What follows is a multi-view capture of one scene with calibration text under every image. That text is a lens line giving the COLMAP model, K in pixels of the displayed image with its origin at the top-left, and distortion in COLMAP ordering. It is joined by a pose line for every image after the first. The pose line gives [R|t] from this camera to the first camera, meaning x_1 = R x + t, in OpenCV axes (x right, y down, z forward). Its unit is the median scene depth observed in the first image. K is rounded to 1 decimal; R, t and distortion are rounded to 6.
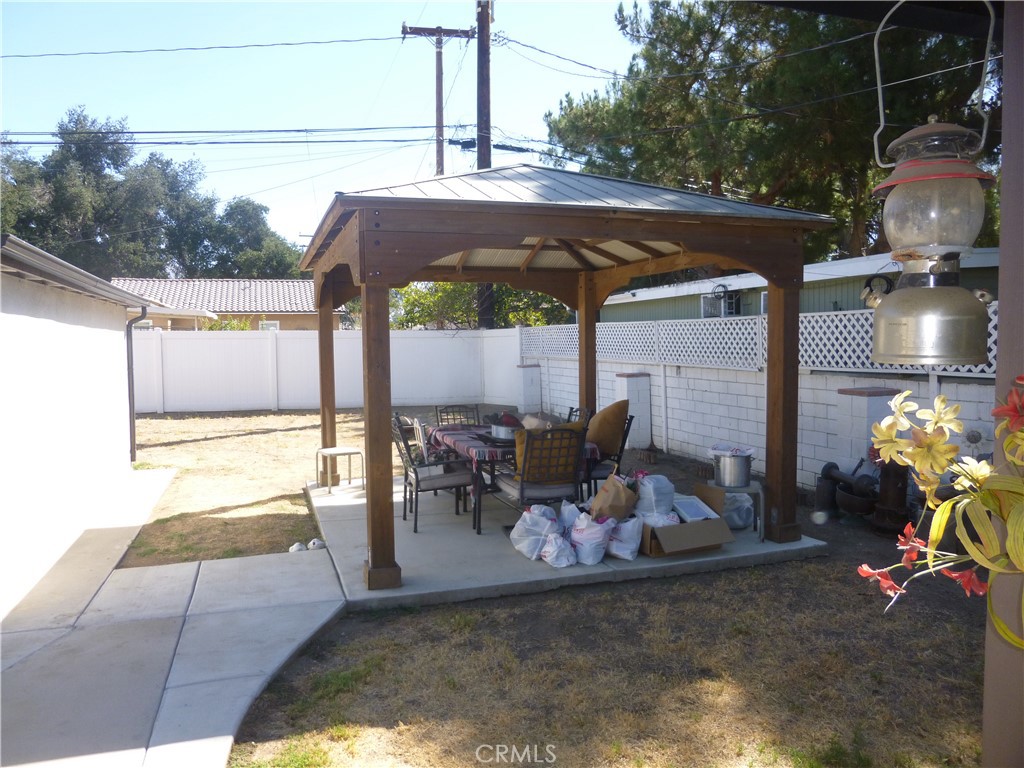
lens RADIAL K [[765.3, 0, 513.7], [0, 765.3, 390.3], [0, 0, 1]] dist [-0.030643, 0.008573]
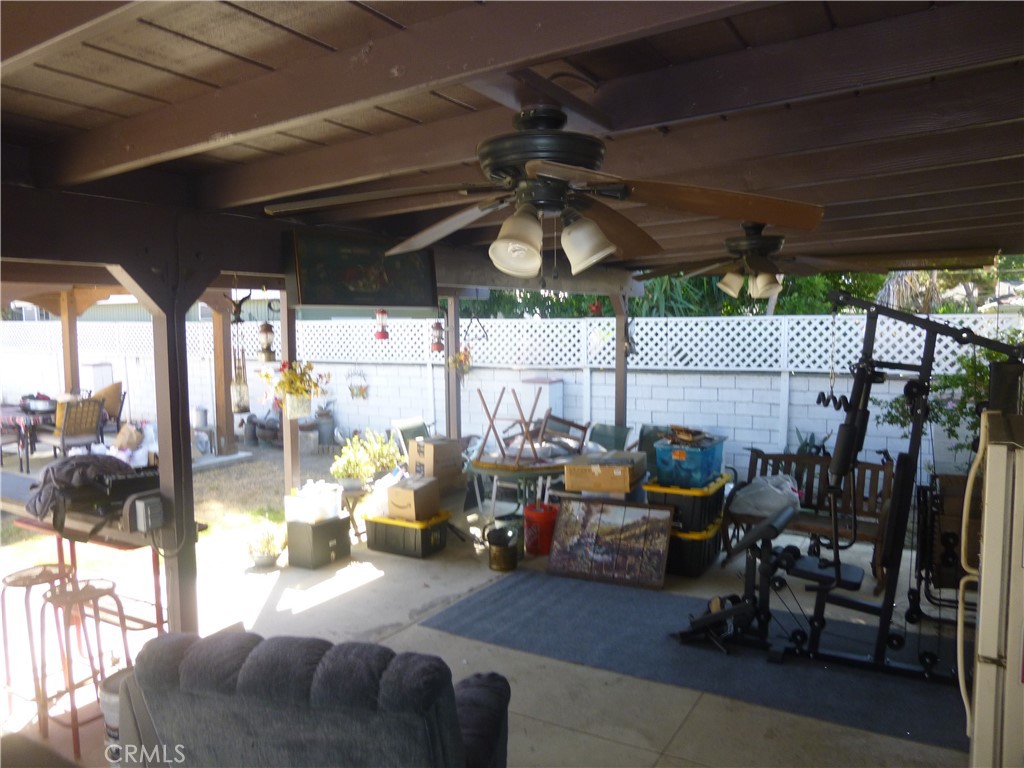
lens RADIAL K [[765.3, 0, 511.8], [0, 765.3, 392.1], [0, 0, 1]] dist [-0.030643, 0.008573]
pose [[0.745662, -0.051410, 0.664338, -0.328783], [0.036603, 0.998674, 0.036199, 0.008935], [-0.665318, -0.002676, 0.746555, -0.772881]]
